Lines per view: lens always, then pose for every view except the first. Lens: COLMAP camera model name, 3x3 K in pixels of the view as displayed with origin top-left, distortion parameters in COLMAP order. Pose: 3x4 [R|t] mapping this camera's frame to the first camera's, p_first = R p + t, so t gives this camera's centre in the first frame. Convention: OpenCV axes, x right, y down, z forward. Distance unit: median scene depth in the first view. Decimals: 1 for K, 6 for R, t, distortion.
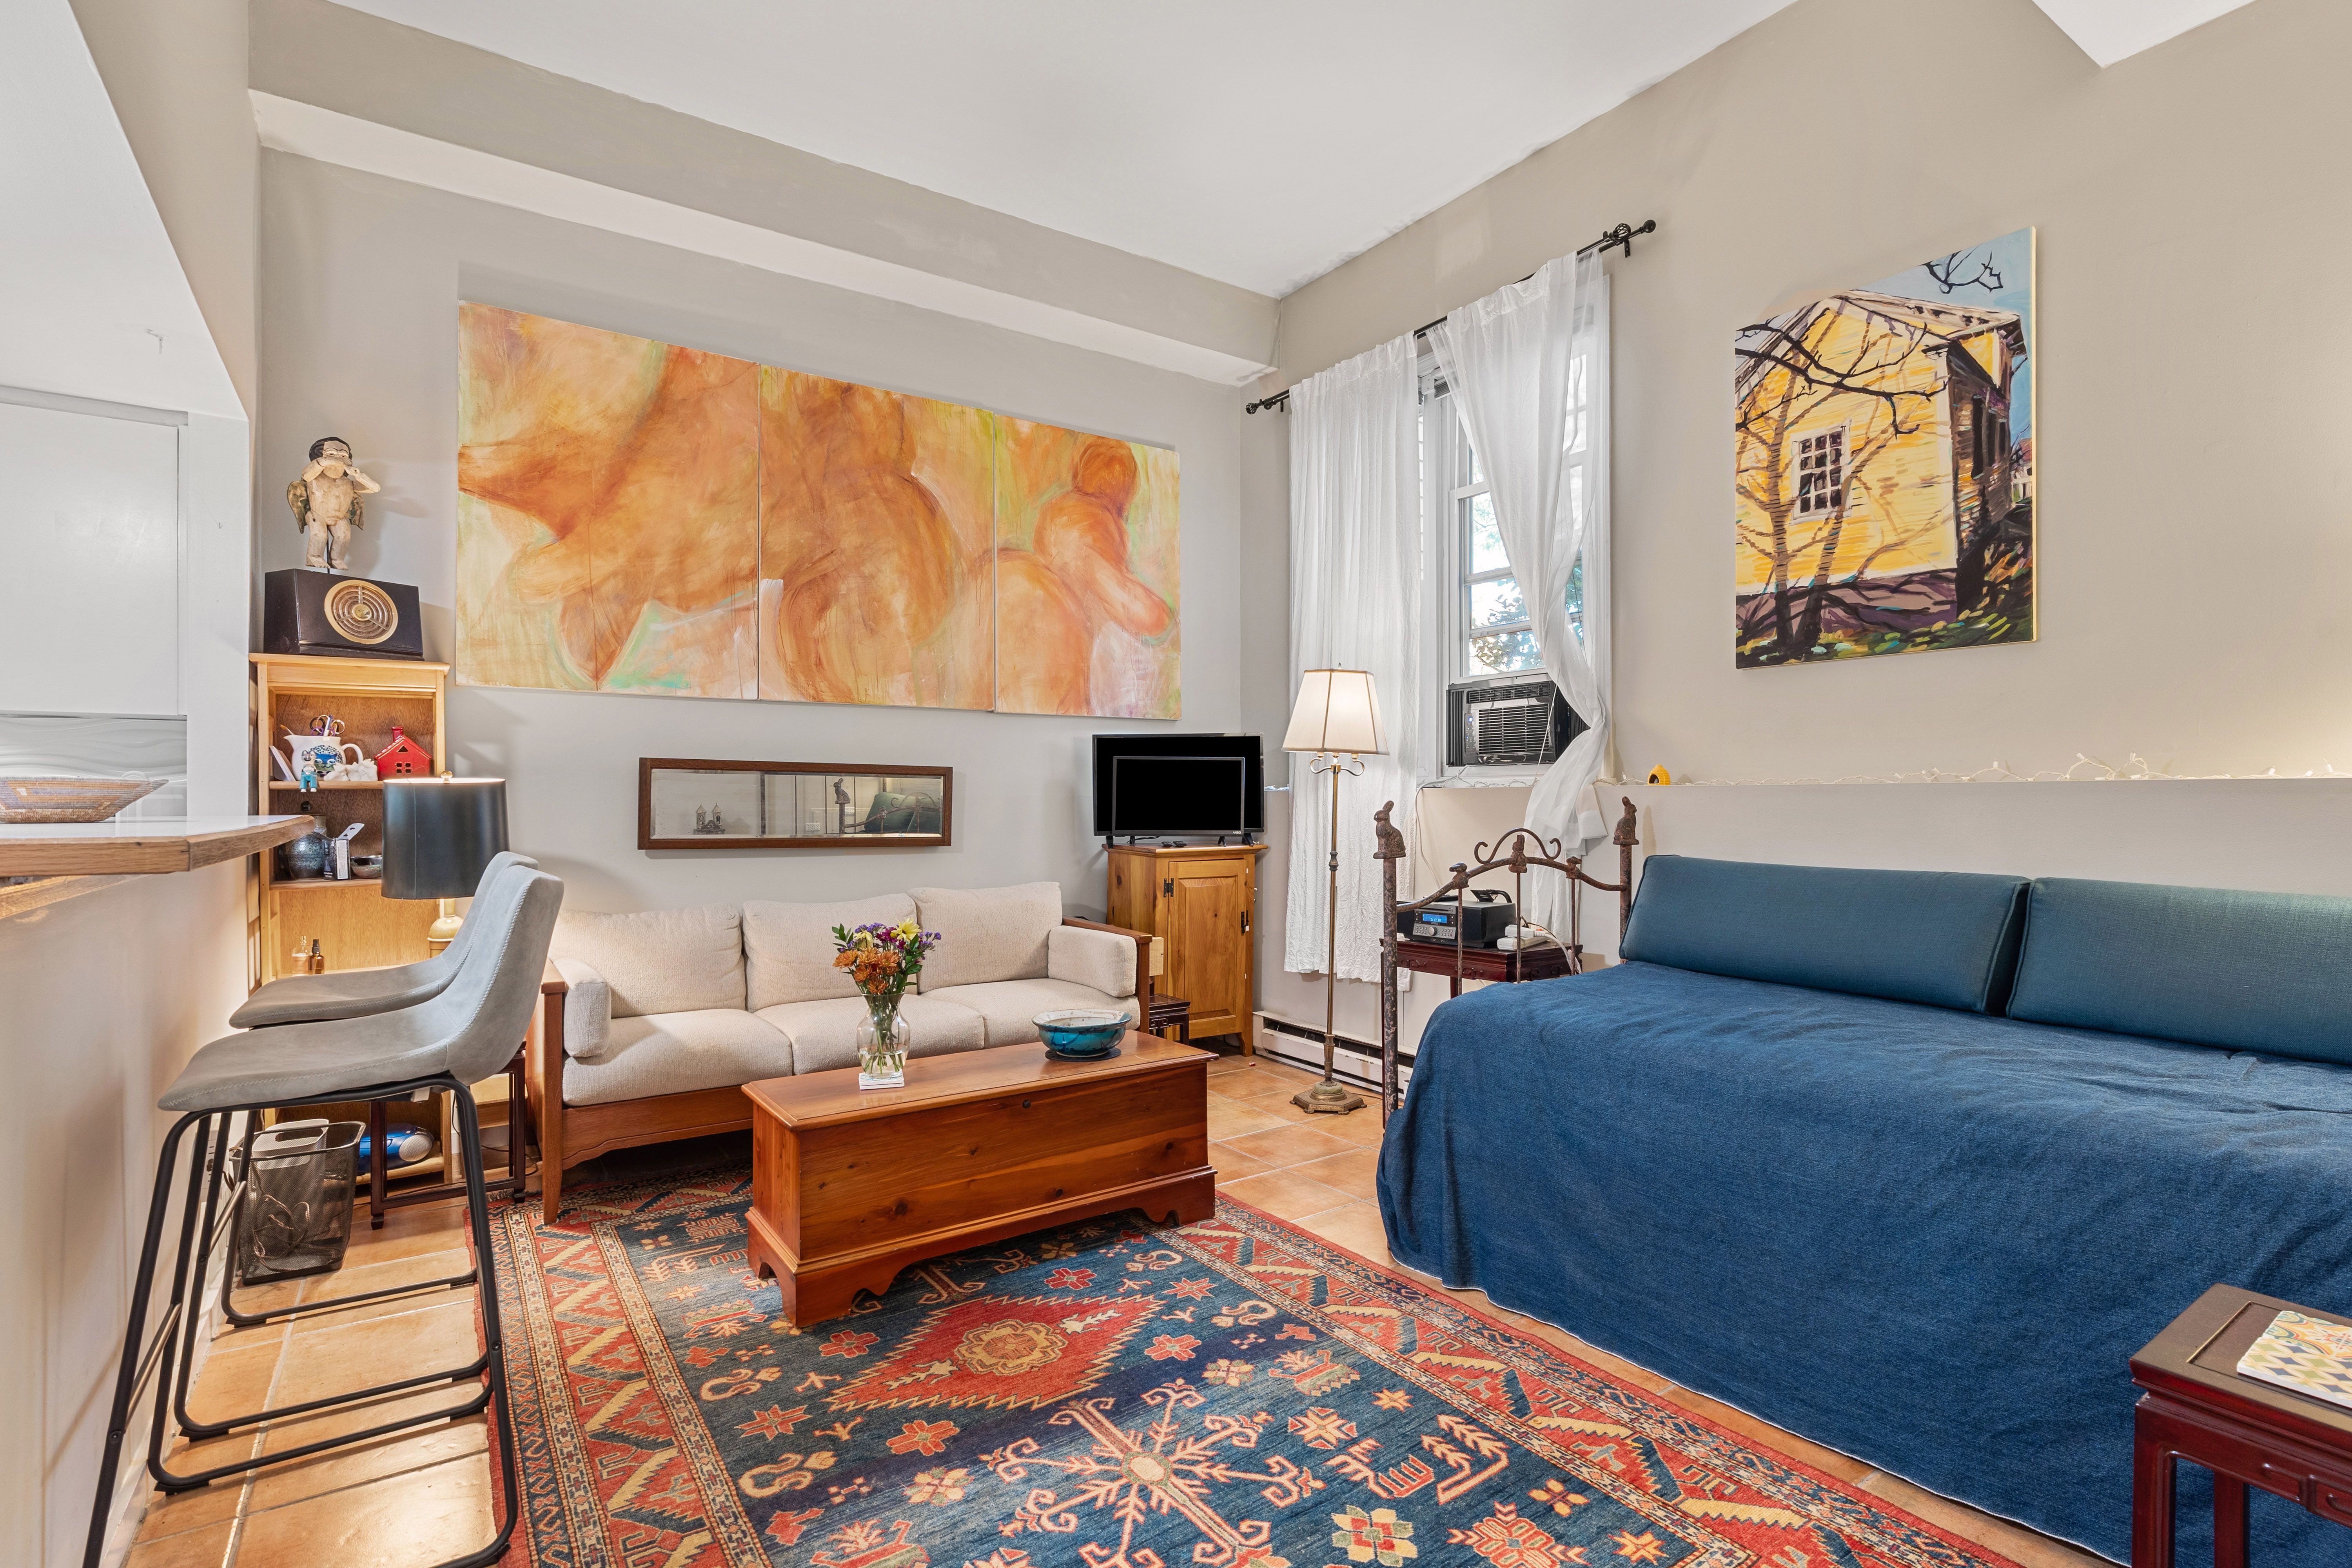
lens RADIAL K [[1113.6, 0, 1182.4], [0, 1113.6, 797.7], [0, 0, 1]] dist [-0.010075, 0.002337]
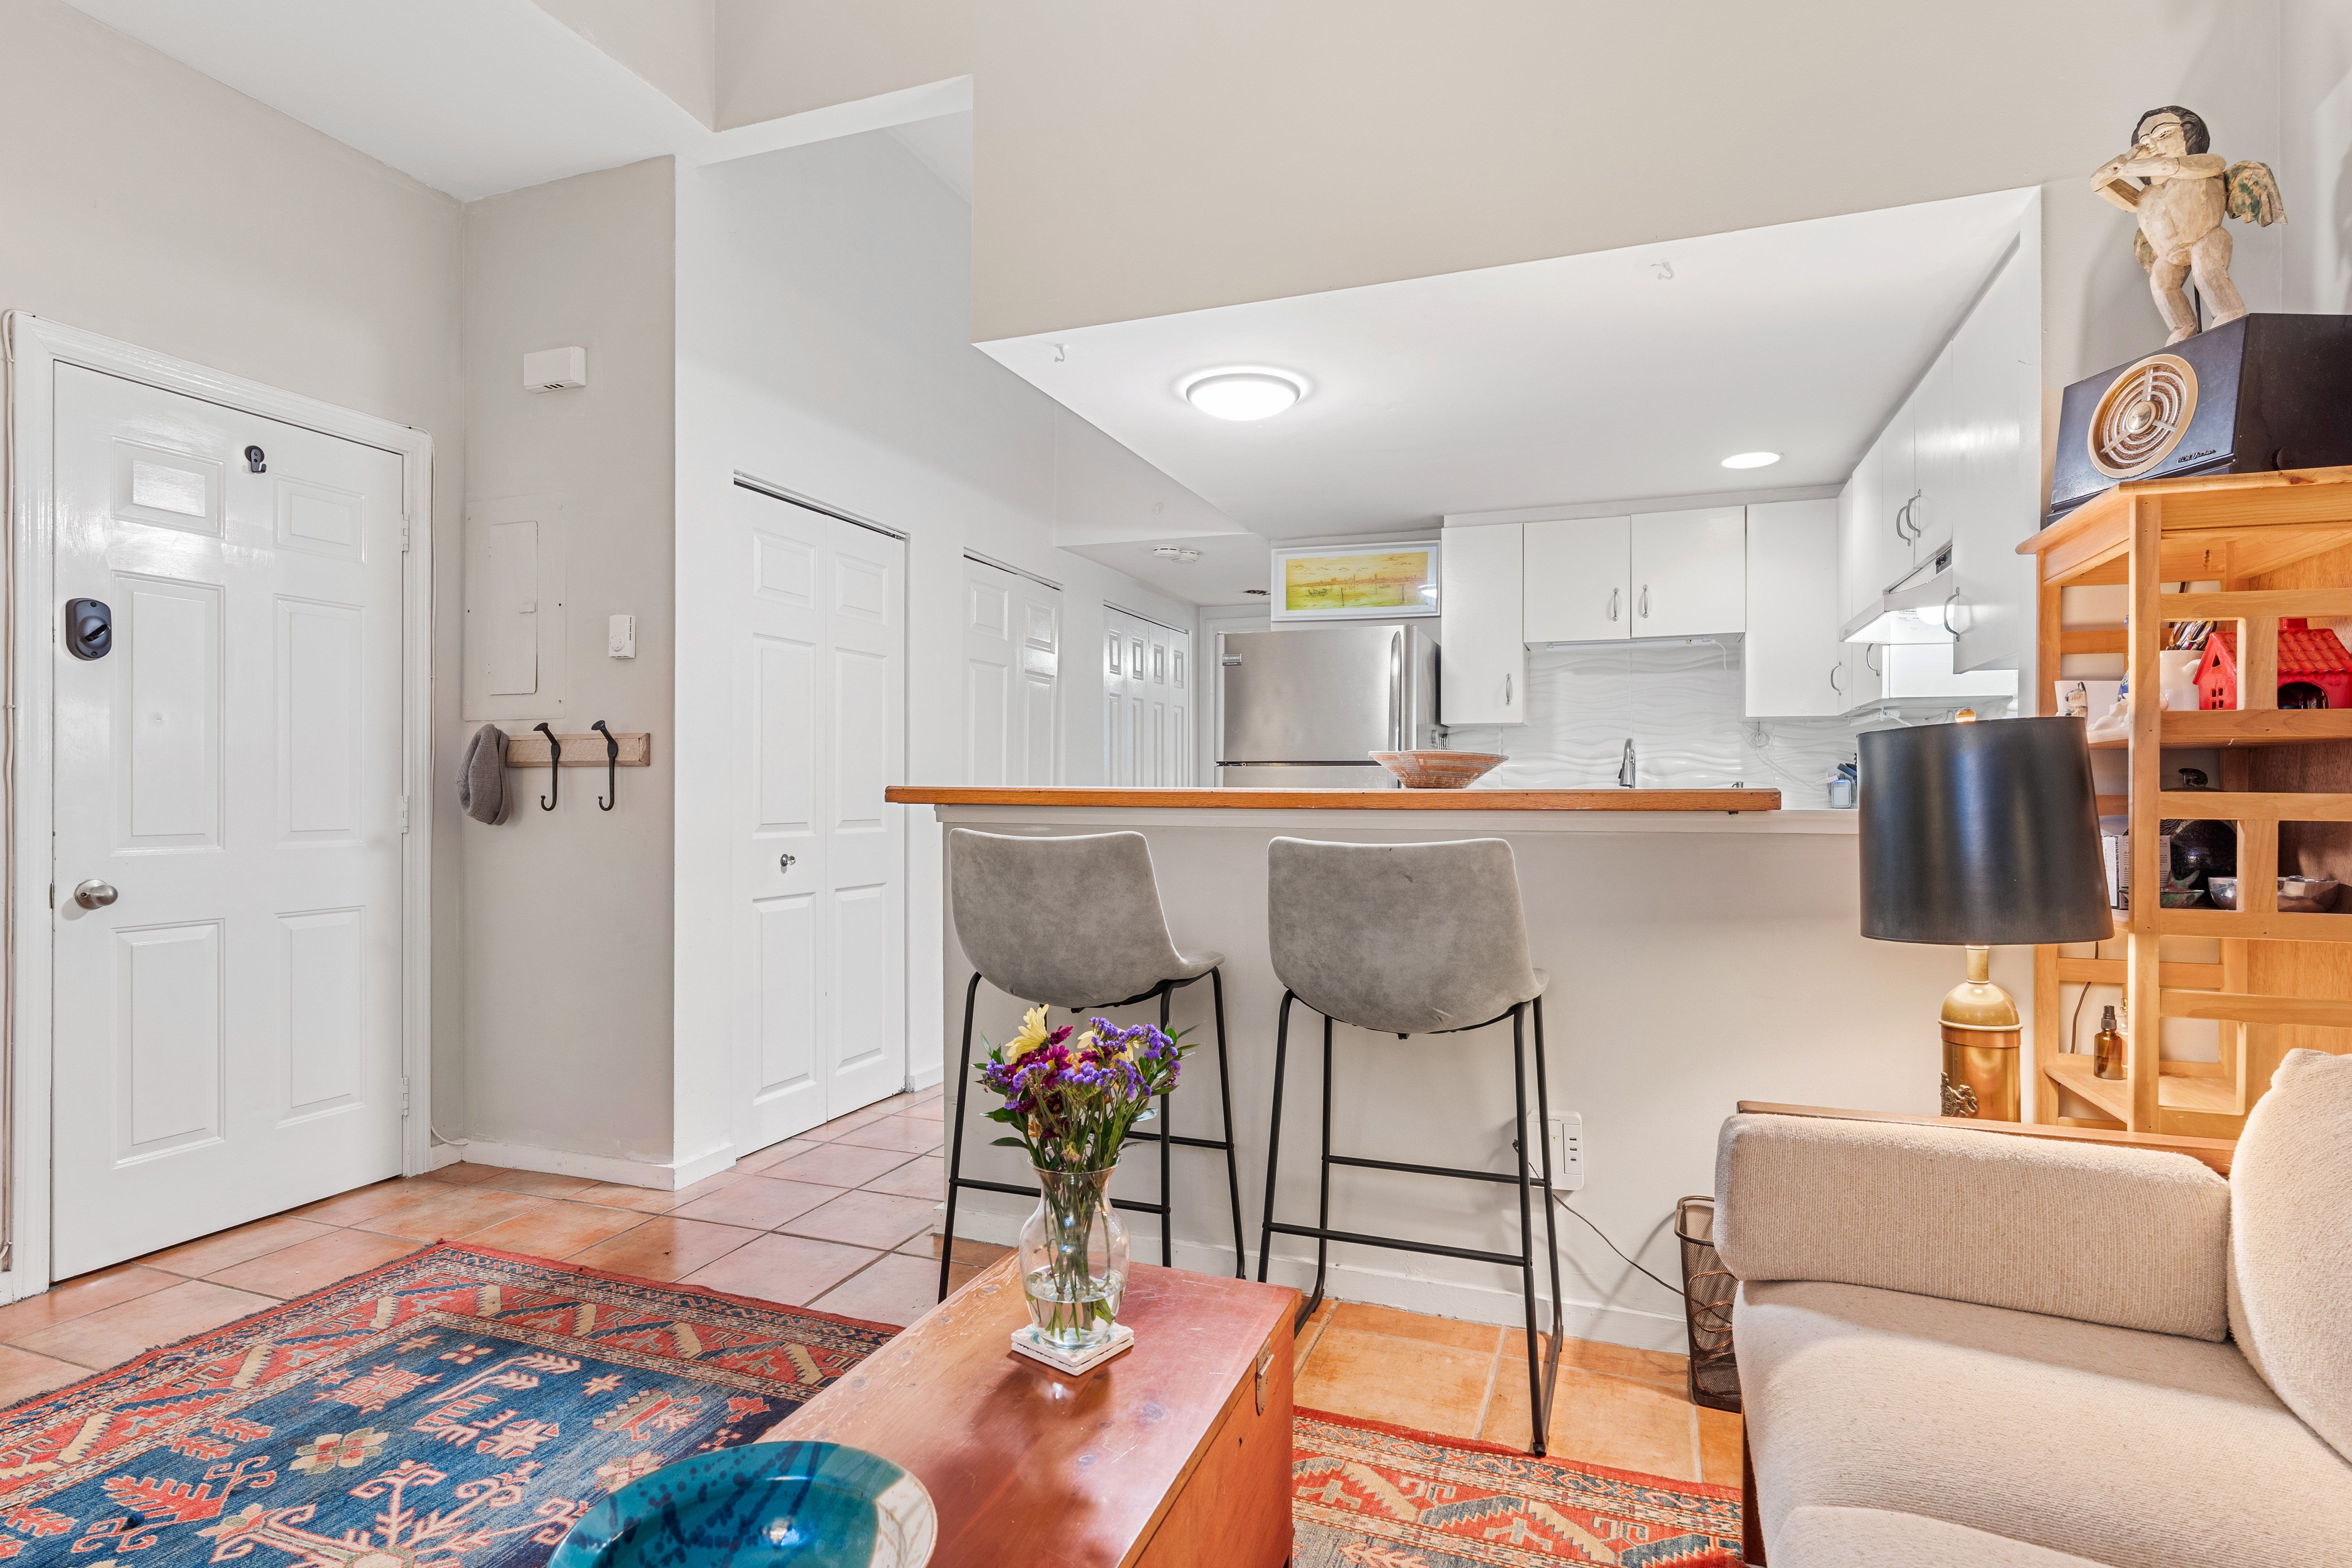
lens RADIAL K [[1198.6, 0, 1177.5], [0, 1198.6, 784.8], [0, 0, 1]] dist [0.002269, 0.000423]
pose [[-0.821283, 0.001413, -0.570519, -0.011245], [-0.000334, 0.999996, 0.002958, 0.005465], [0.570521, 0.002620, -0.821279, 2.195761]]
